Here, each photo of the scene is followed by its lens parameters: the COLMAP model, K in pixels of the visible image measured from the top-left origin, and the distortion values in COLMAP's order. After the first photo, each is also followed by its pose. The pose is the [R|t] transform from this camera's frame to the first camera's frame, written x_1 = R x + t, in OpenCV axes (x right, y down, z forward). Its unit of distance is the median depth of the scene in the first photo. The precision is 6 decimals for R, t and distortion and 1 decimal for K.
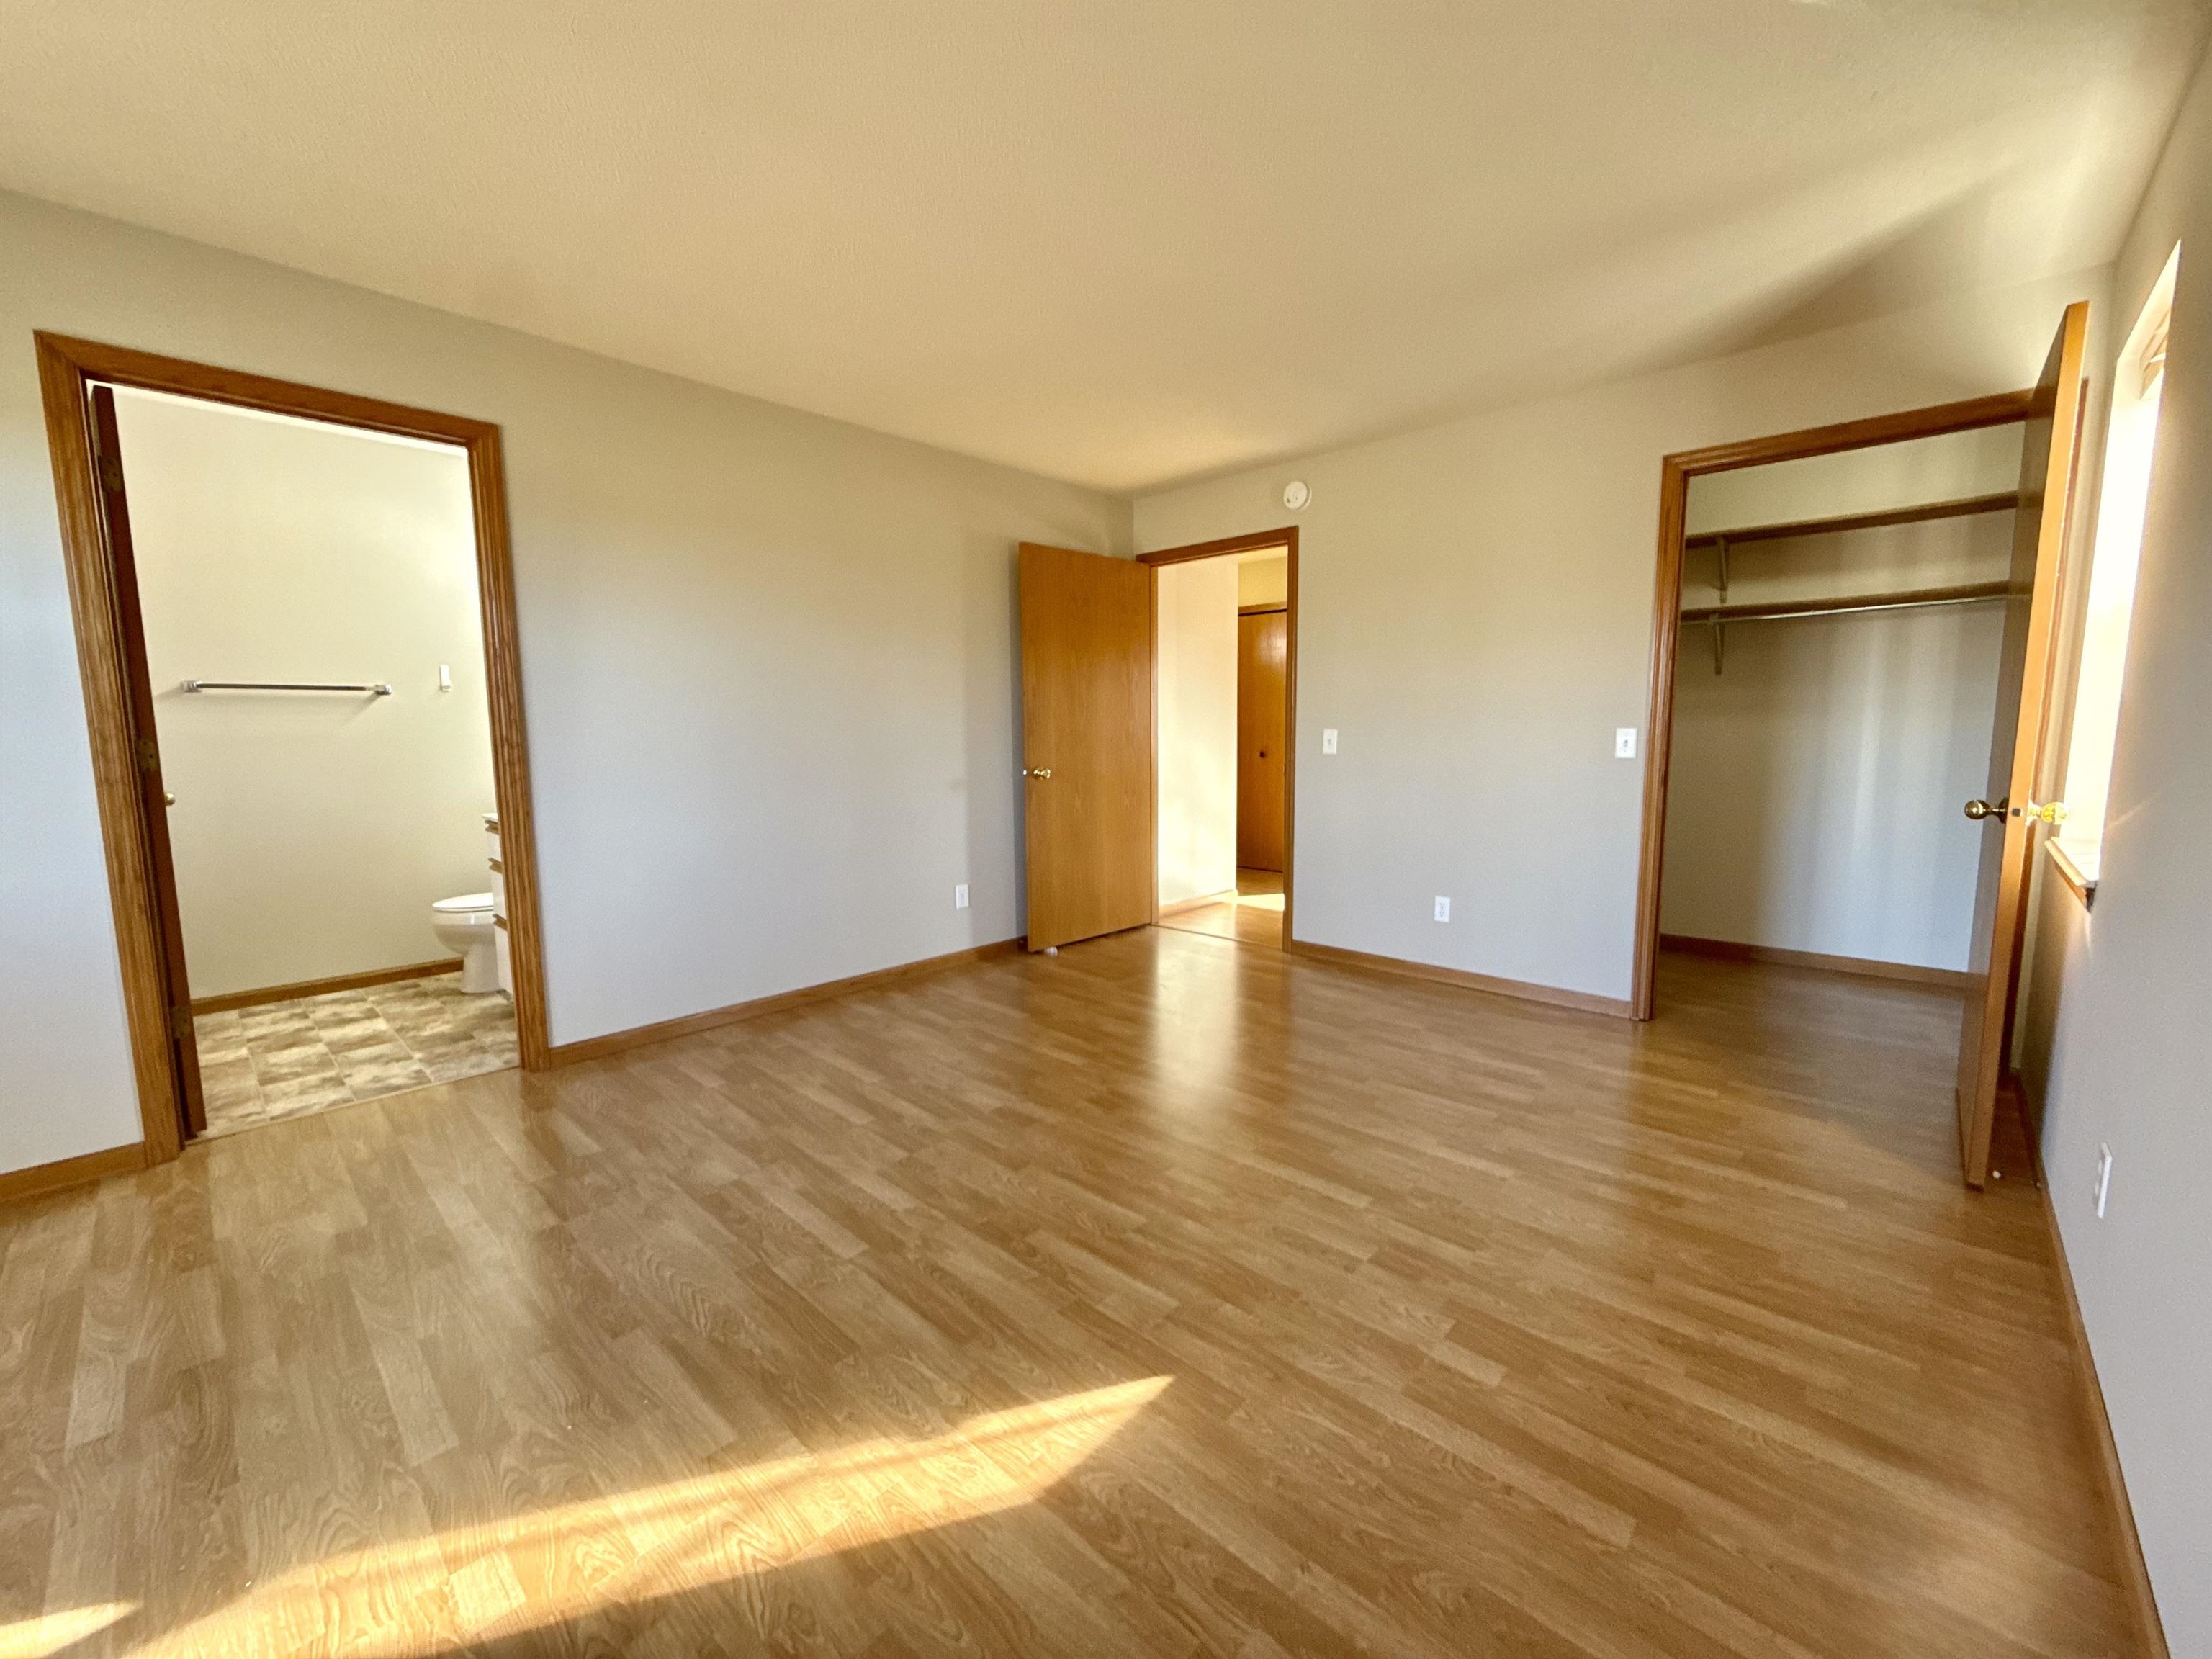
lens RADIAL K [[881.1, 0, 1097.2], [0, 881.1, 822.1], [0, 0, 1]] dist [0.000775, -0.000187]
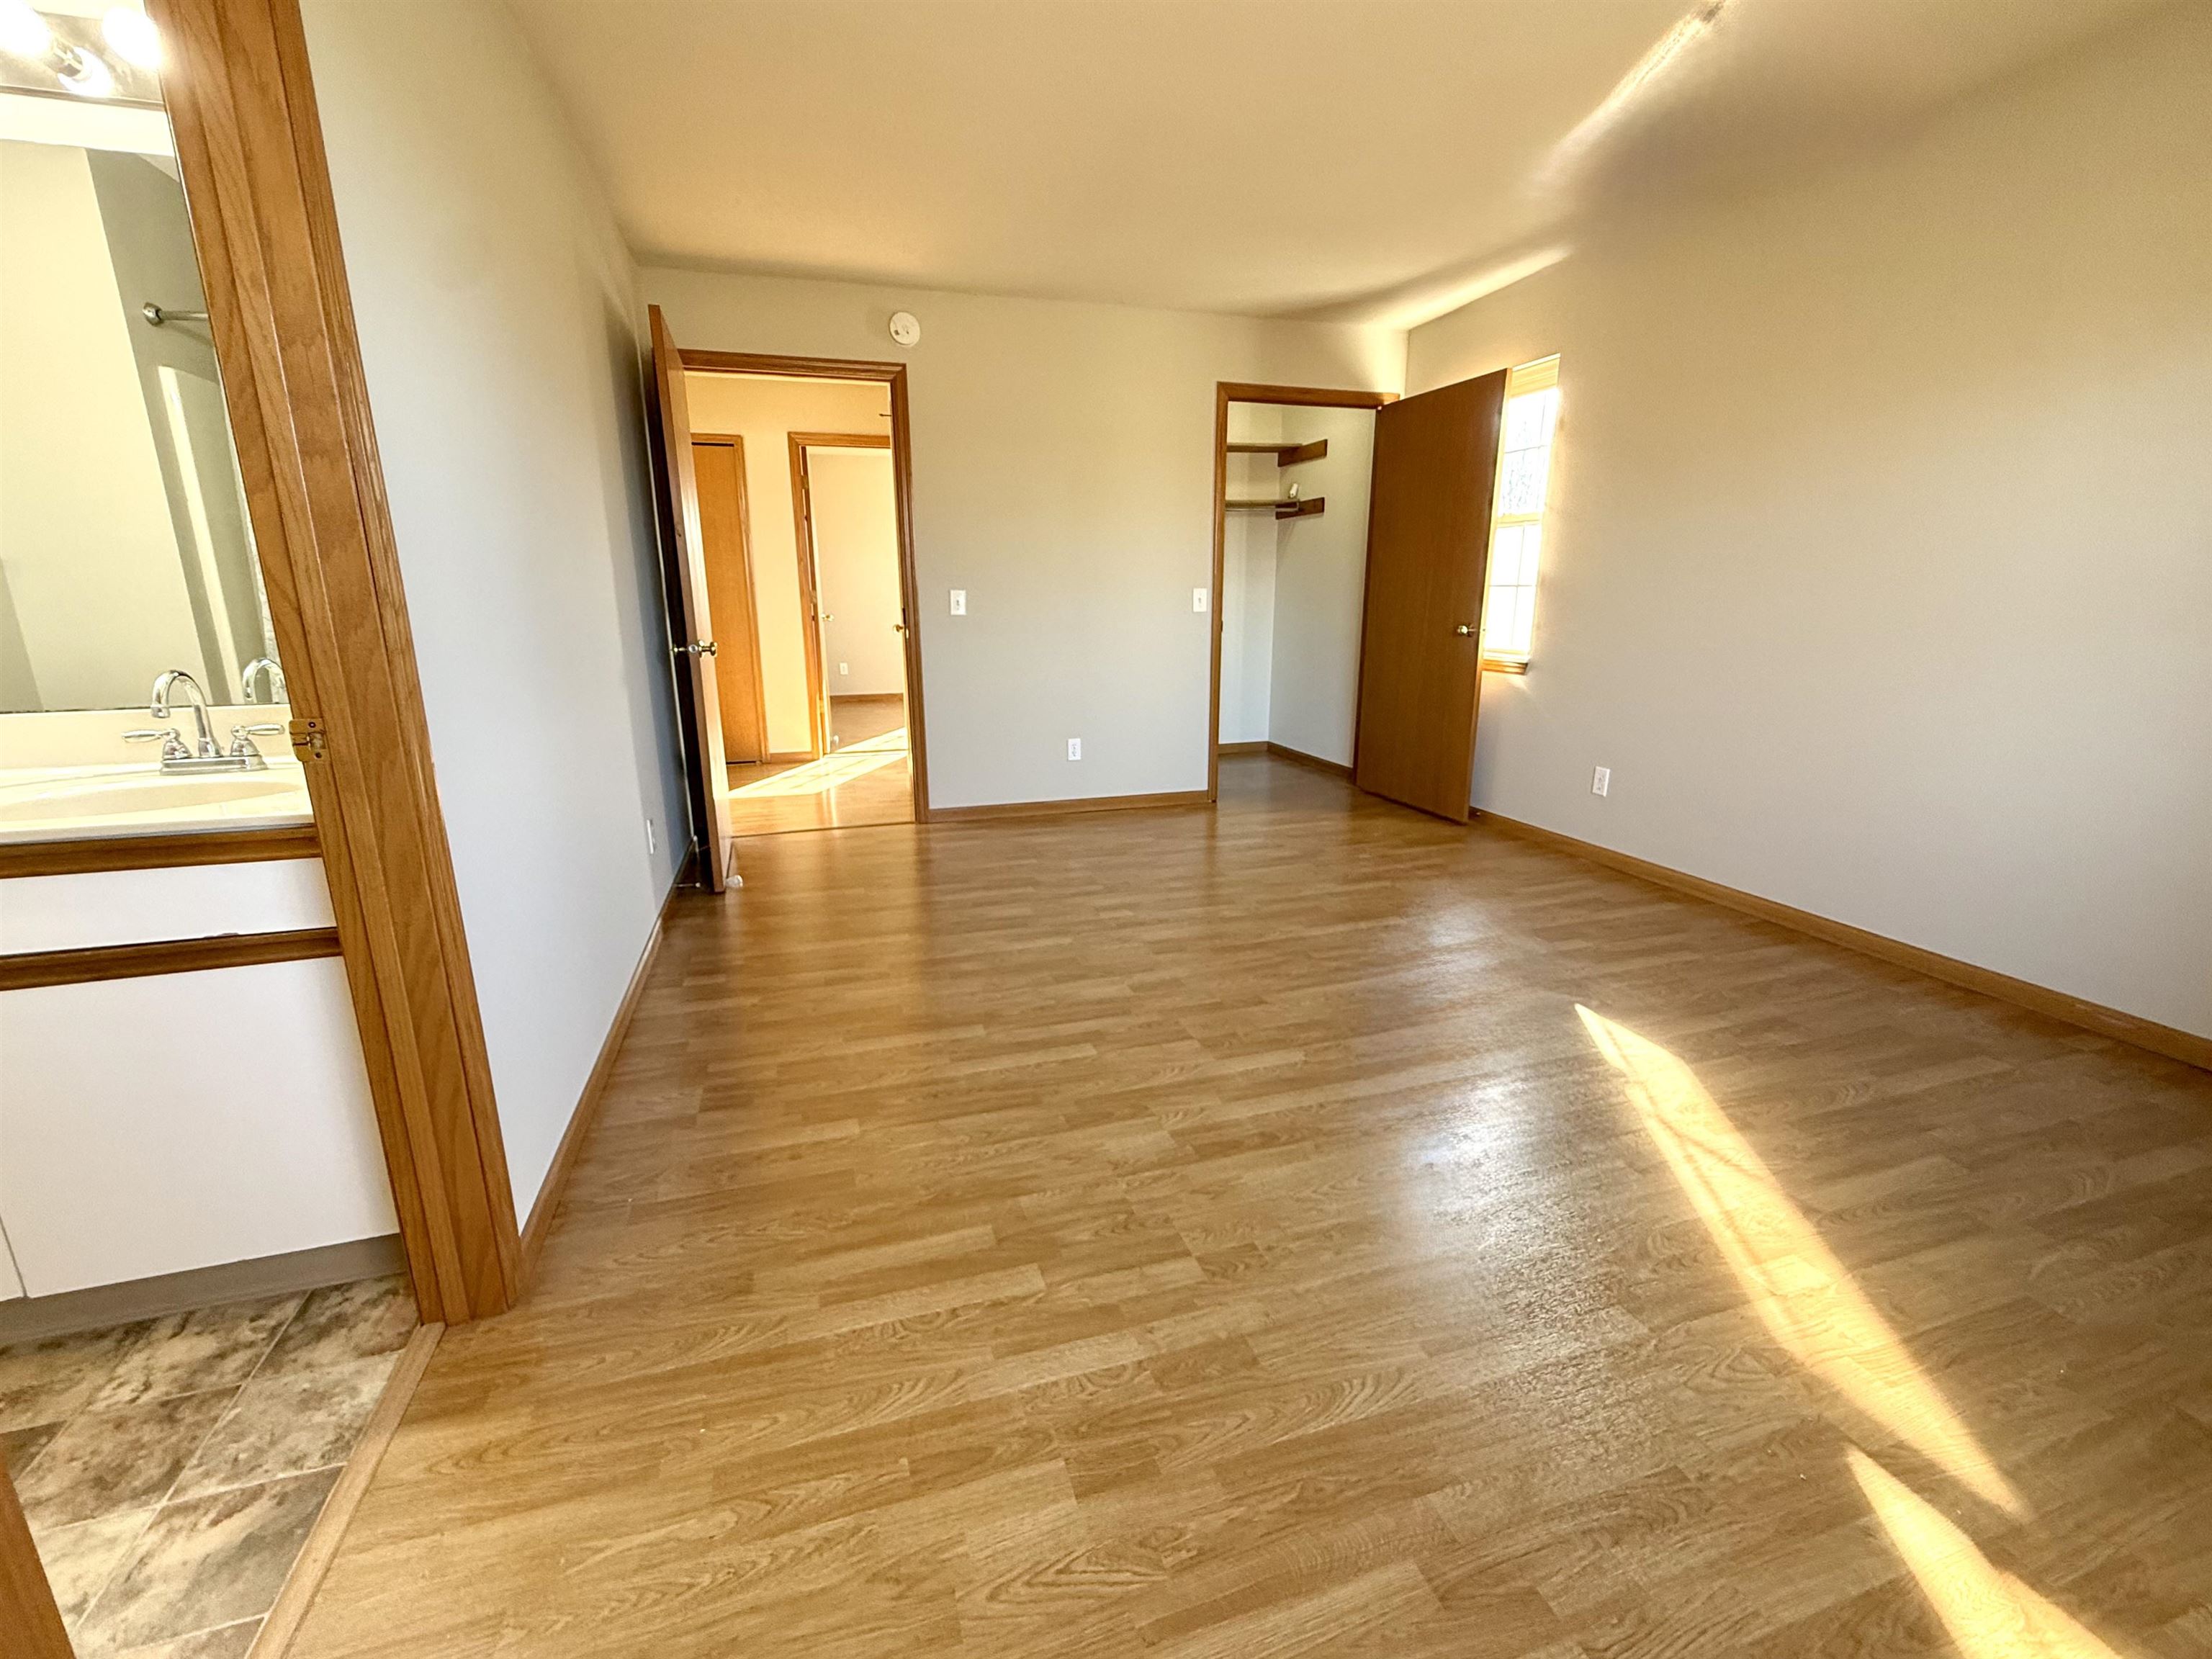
lens RADIAL K [[933.4, 0, 1094.2], [0, 933.4, 826.3], [0, 0, 1]] dist [-0.001705, 0.000621]
pose [[0.491750, -0.208312, 0.845451, -0.869790], [0.095306, 0.978004, 0.185538, -0.036571], [-0.865505, -0.010662, 0.500787, 0.481166]]
